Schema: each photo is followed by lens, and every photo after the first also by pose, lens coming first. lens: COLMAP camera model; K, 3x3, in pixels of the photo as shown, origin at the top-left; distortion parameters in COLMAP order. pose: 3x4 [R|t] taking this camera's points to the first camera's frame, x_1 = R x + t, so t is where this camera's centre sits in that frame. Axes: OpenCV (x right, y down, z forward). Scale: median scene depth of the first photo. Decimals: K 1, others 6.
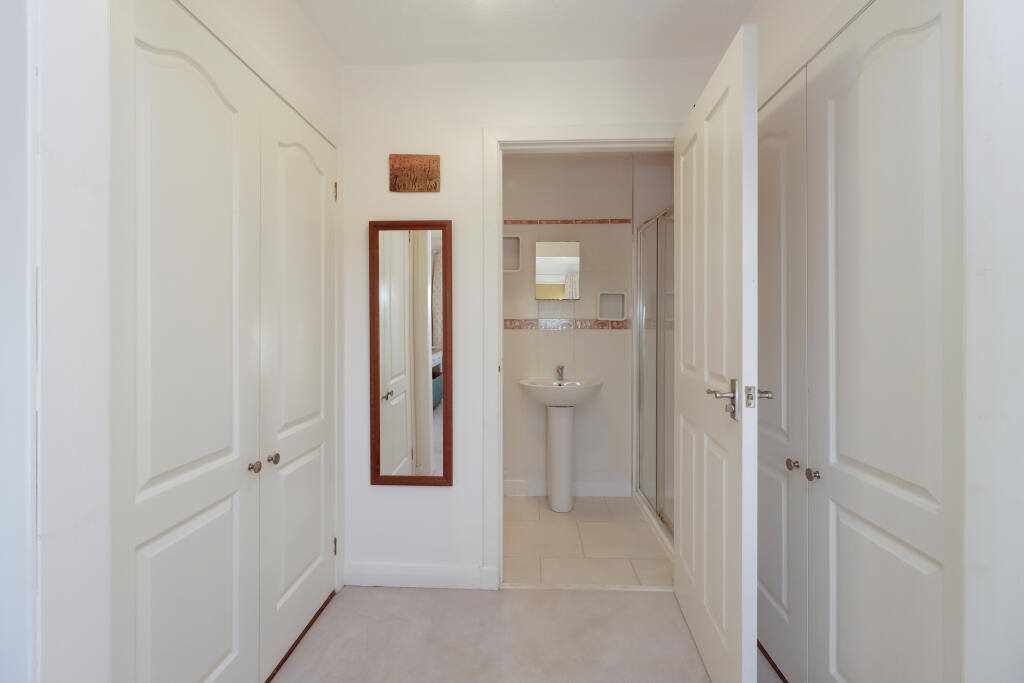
lens RADIAL K [[481.1, 0, 503.6], [0, 481.1, 333.3], [0, 0, 1]] dist [0.004203, 0.000094]
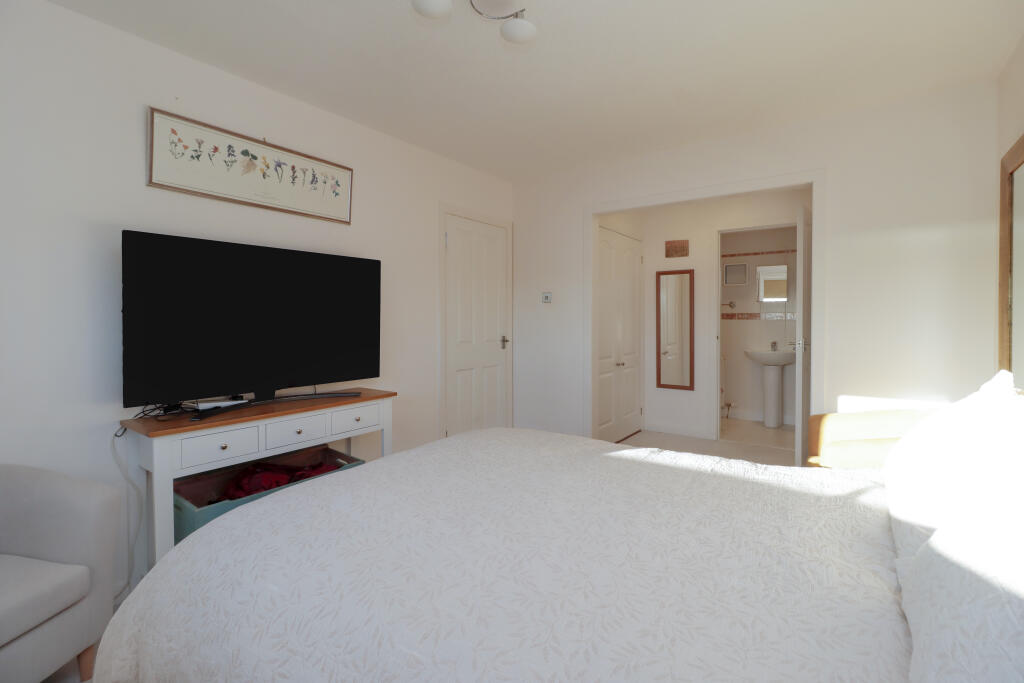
lens RADIAL K [[468.2, 0, 515.1], [0, 468.2, 334.2], [0, 0, 1]] dist [-0.003087, -0.000118]
pose [[0.846318, 0.006104, -0.532643, 0.281077], [-0.000650, 0.999945, 0.010426, 0.032944], [0.532678, -0.008478, 0.846276, -1.027060]]
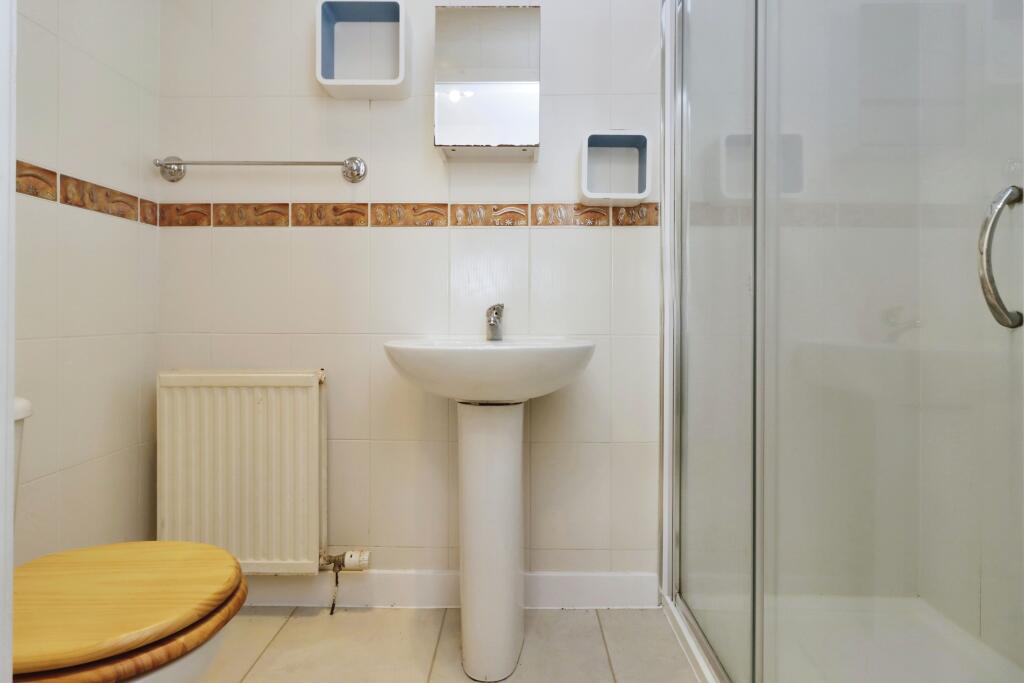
lens RADIAL K [[468.2, 0, 520.2], [0, 468.2, 336.1], [0, 0, 1]] dist [-0.003087, -0.000118]
pose [[0.999050, 0.001162, 0.043562, 0.156861], [-0.001519, 0.999966, 0.008154, 0.116512], [-0.043551, -0.008213, 0.999017, 0.755763]]
